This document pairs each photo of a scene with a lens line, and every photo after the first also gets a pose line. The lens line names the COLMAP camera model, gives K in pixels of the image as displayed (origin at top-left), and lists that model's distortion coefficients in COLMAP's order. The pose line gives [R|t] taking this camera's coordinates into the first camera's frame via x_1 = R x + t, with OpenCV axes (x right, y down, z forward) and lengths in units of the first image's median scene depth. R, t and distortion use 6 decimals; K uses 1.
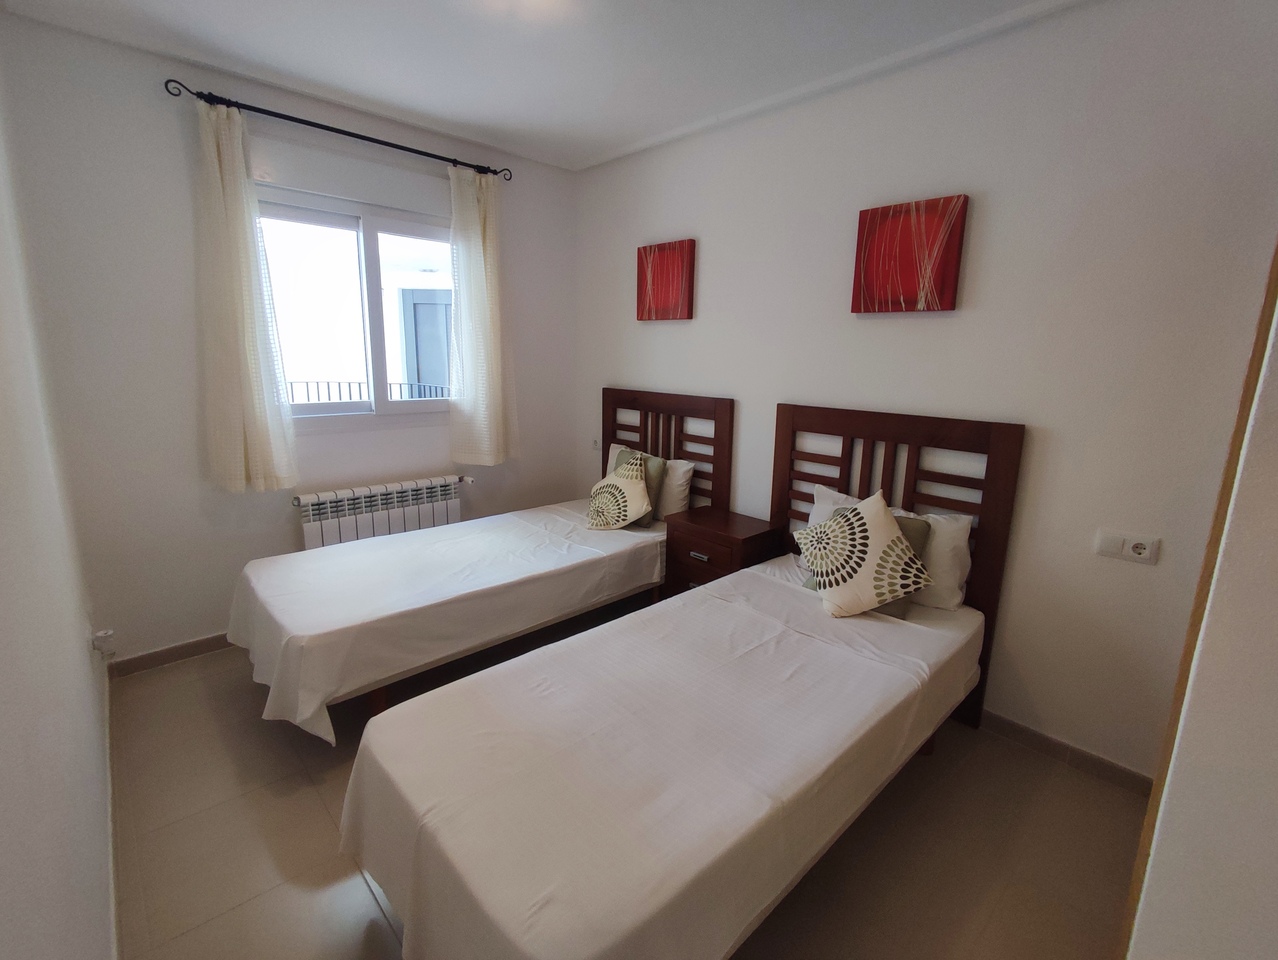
lens RADIAL K [[584.7, 0, 650.7], [0, 584.7, 471.6], [0, 0, 1]] dist [-0.000946, -0.004244]
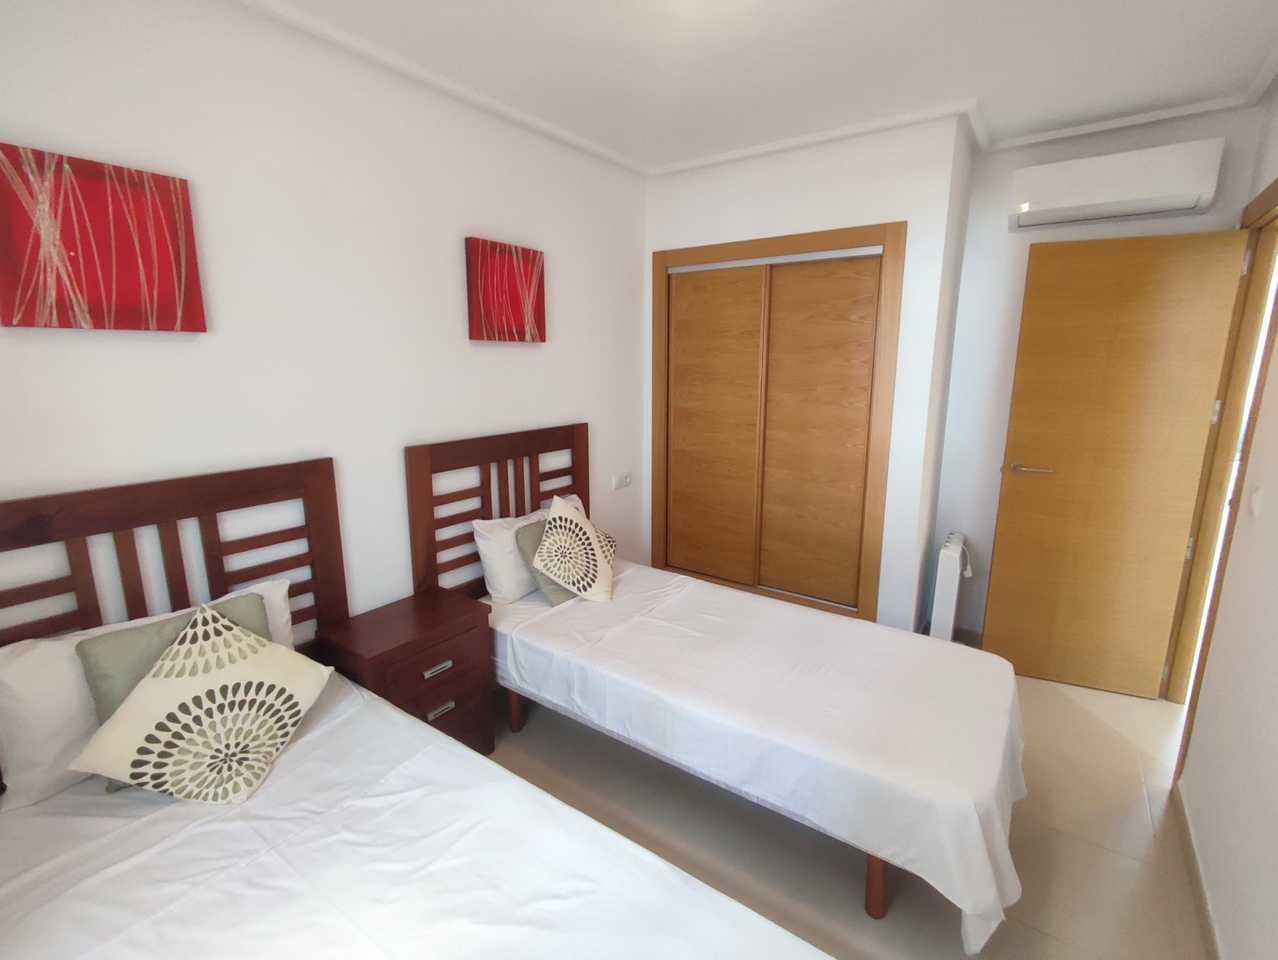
lens RADIAL K [[584.7, 0, 650.7], [0, 584.7, 471.6], [0, 0, 1]] dist [-0.000946, -0.004244]
pose [[-0.194235, -0.205428, 0.959204, -0.694417], [0.194193, 0.950422, 0.242870, -0.240793], [-0.961541, 0.233445, -0.144713, 0.905040]]
